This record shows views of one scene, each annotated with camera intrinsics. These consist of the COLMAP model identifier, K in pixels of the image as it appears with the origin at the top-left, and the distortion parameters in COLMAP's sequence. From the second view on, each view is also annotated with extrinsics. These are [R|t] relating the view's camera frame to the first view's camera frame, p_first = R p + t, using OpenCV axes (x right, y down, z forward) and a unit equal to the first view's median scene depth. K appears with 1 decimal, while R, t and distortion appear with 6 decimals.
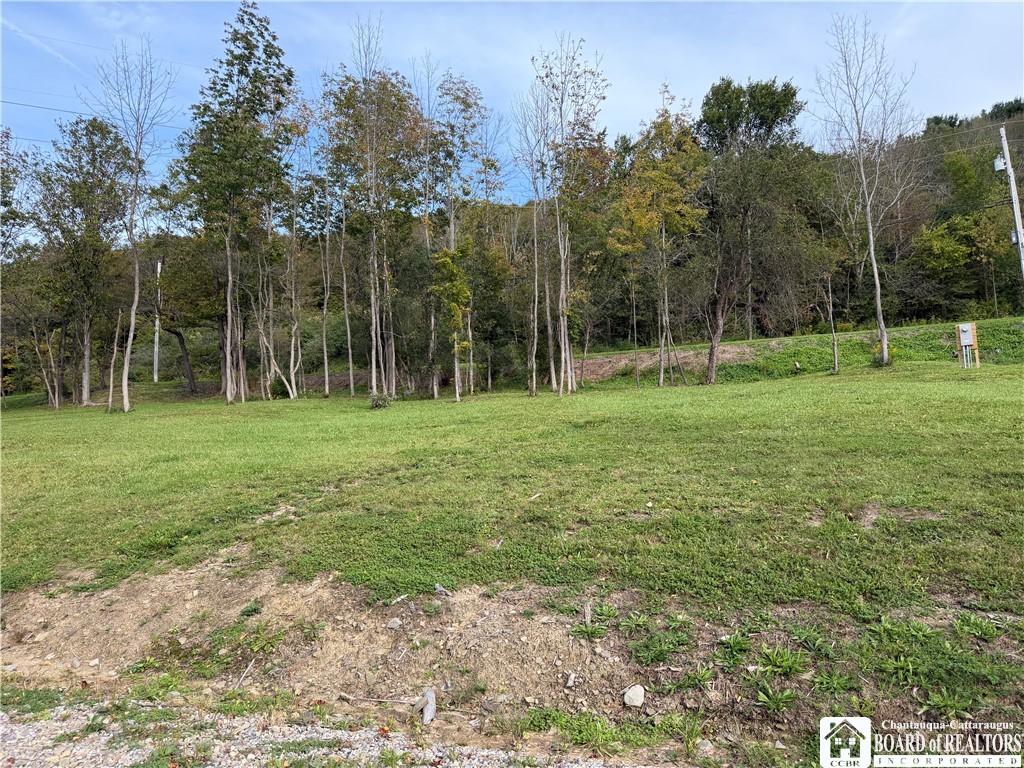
lens RADIAL K [[715.8, 0, 511.4], [0, 715.8, 385.2], [0, 0, 1]] dist [0.043346, -0.061885]
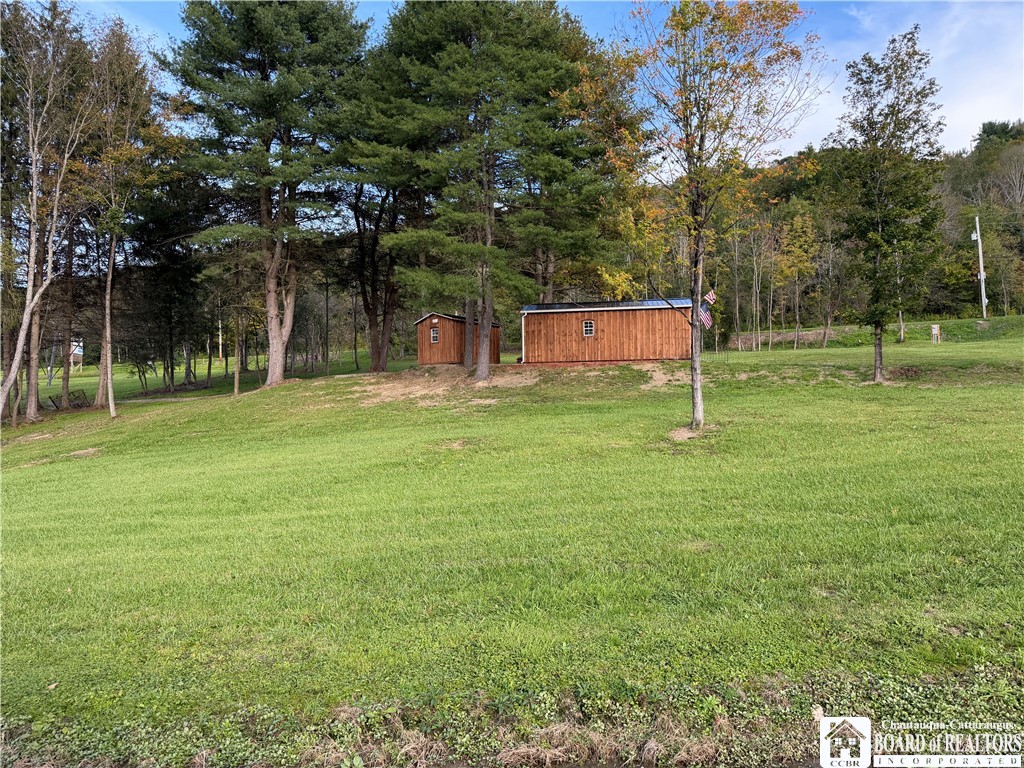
lens RADIAL K [[715.8, 0, 512.9], [0, 715.8, 381.9], [0, 0, 1]] dist [0.043346, -0.061885]
pose [[0.997821, 0.024630, -0.061209, -0.403272], [-0.022263, 0.998989, 0.039062, 0.027060], [0.062109, -0.037614, 0.997360, -0.974018]]
